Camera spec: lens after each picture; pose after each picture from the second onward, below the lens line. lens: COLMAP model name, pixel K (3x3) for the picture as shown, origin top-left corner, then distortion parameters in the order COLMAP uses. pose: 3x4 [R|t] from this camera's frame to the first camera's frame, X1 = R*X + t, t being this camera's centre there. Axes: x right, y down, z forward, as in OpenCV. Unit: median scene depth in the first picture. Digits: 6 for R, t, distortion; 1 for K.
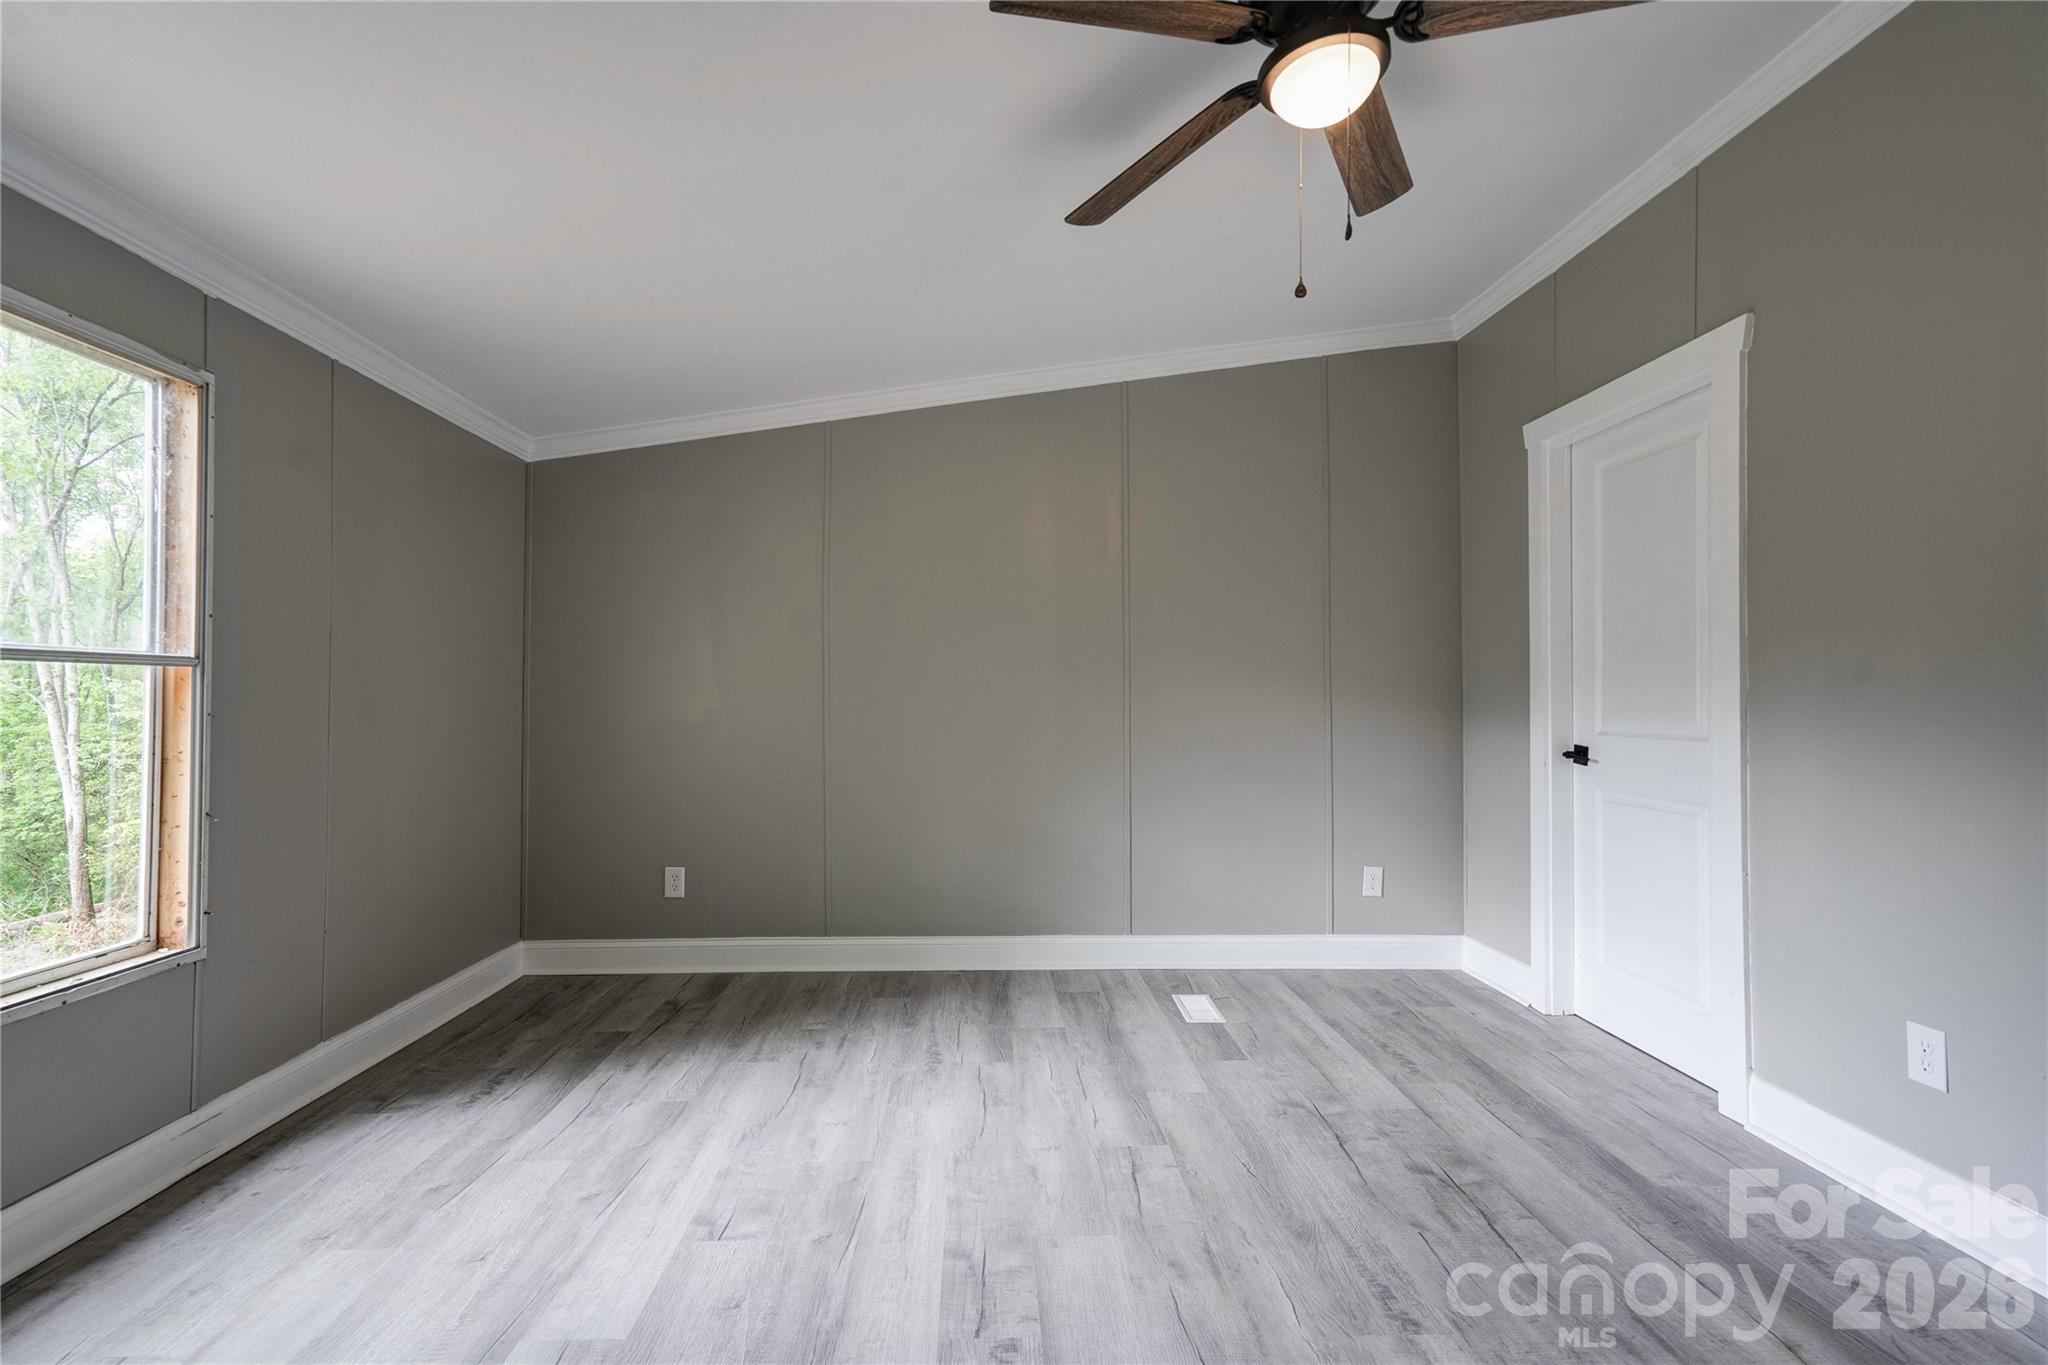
lens RADIAL K [[936.5, 0, 1009.0], [0, 936.5, 679.6], [0, 0, 1]] dist [-0.010868, 0.017086]
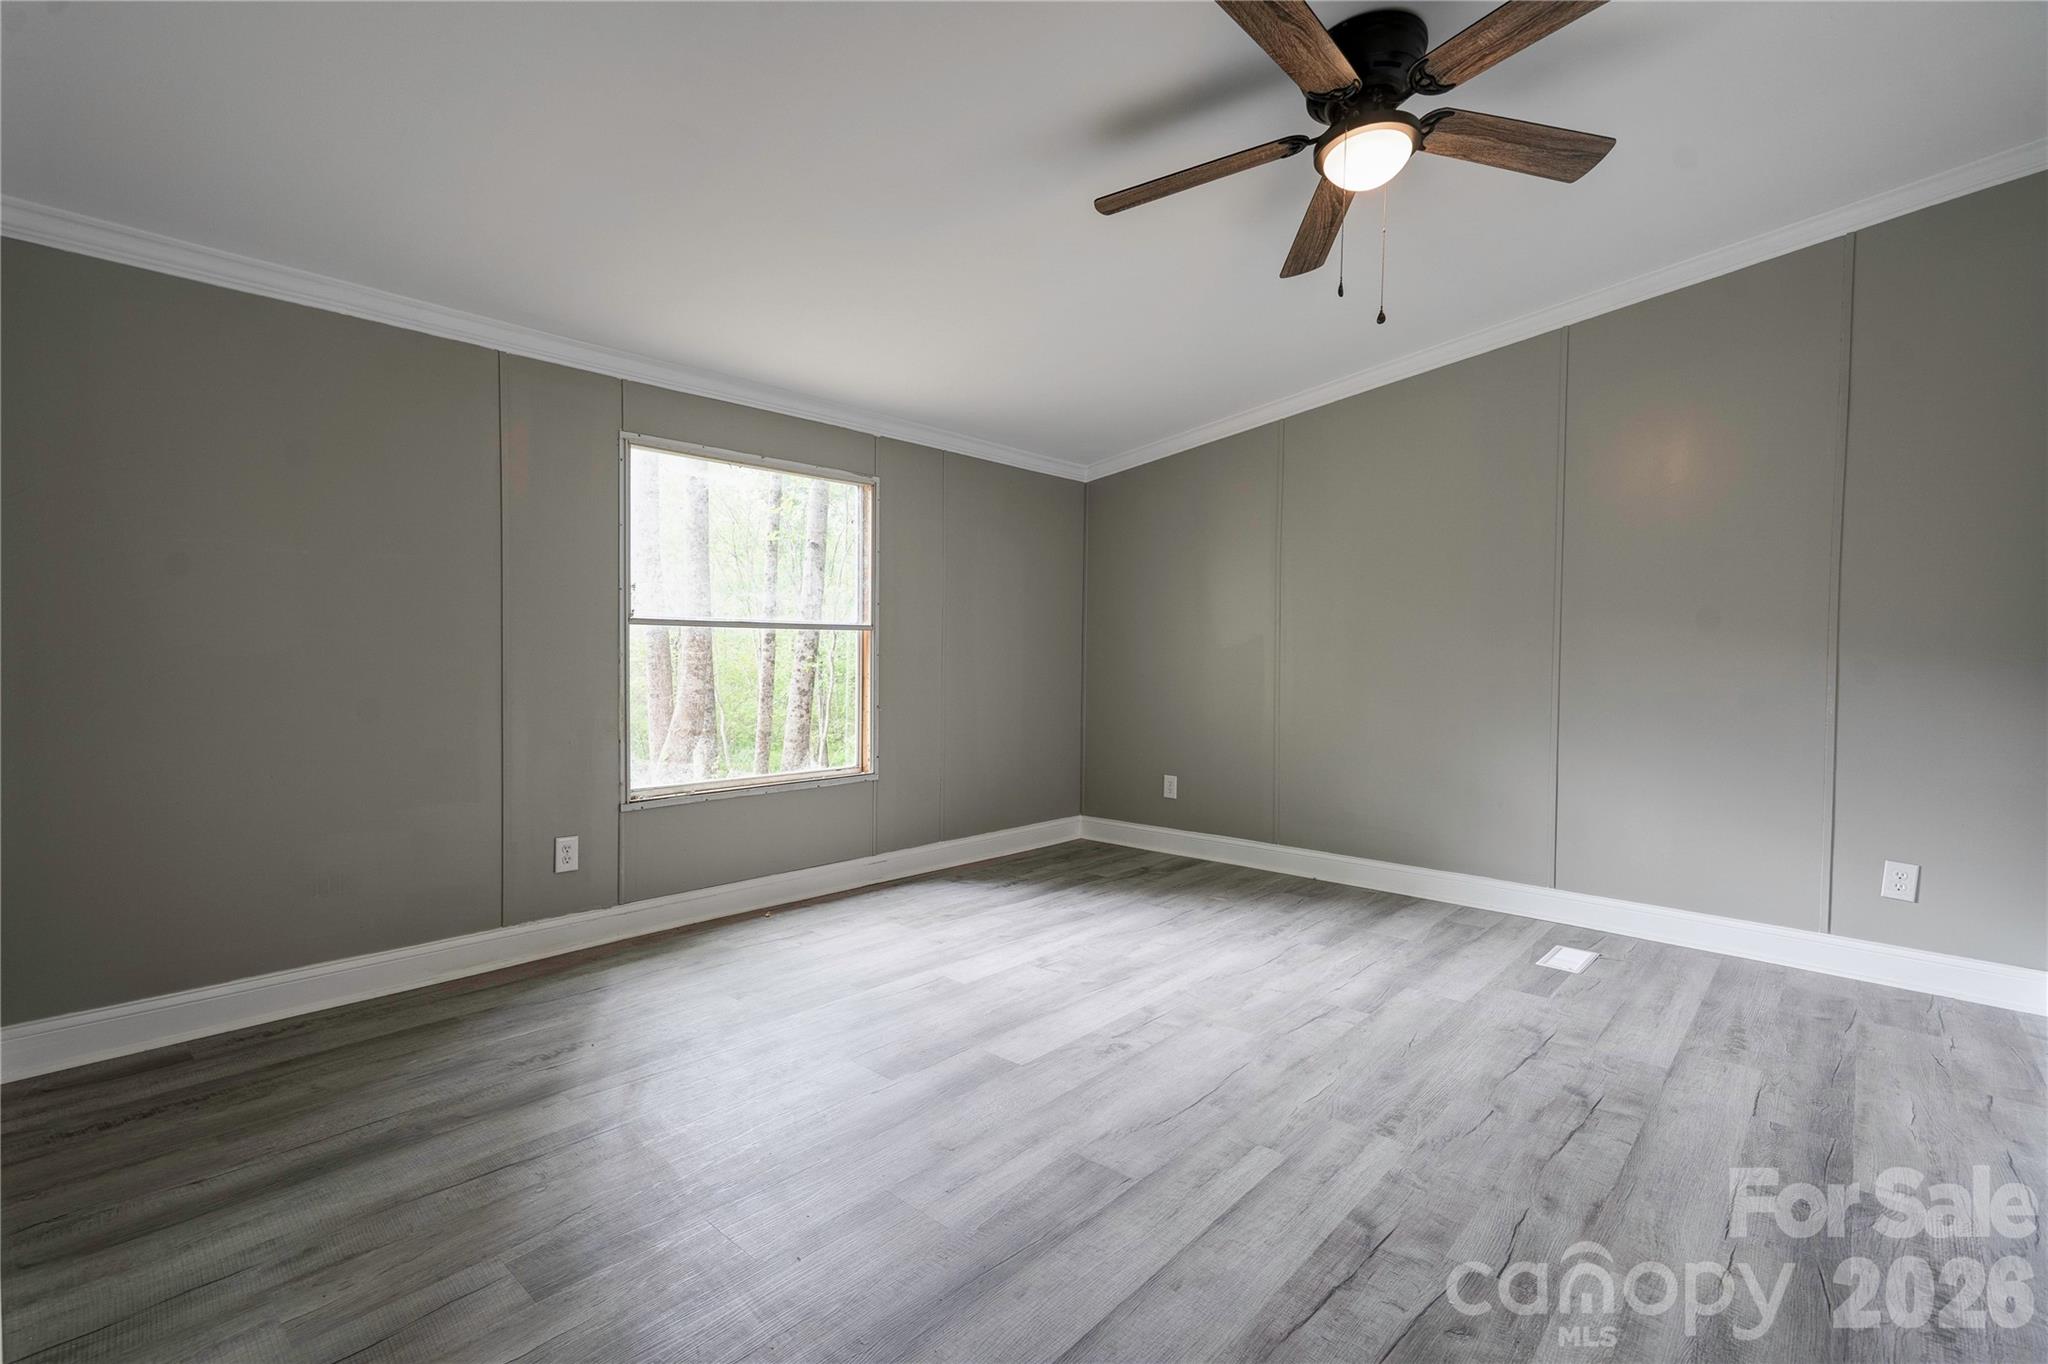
lens RADIAL K [[936.5, 0, 1009.0], [0, 936.5, 679.1], [0, 0, 1]] dist [-0.010868, 0.017086]
pose [[0.718503, 0.028044, -0.694958, 0.636093], [0.005035, 0.998951, 0.045517, 0.000224], [0.695505, -0.036203, 0.717608, -0.184436]]
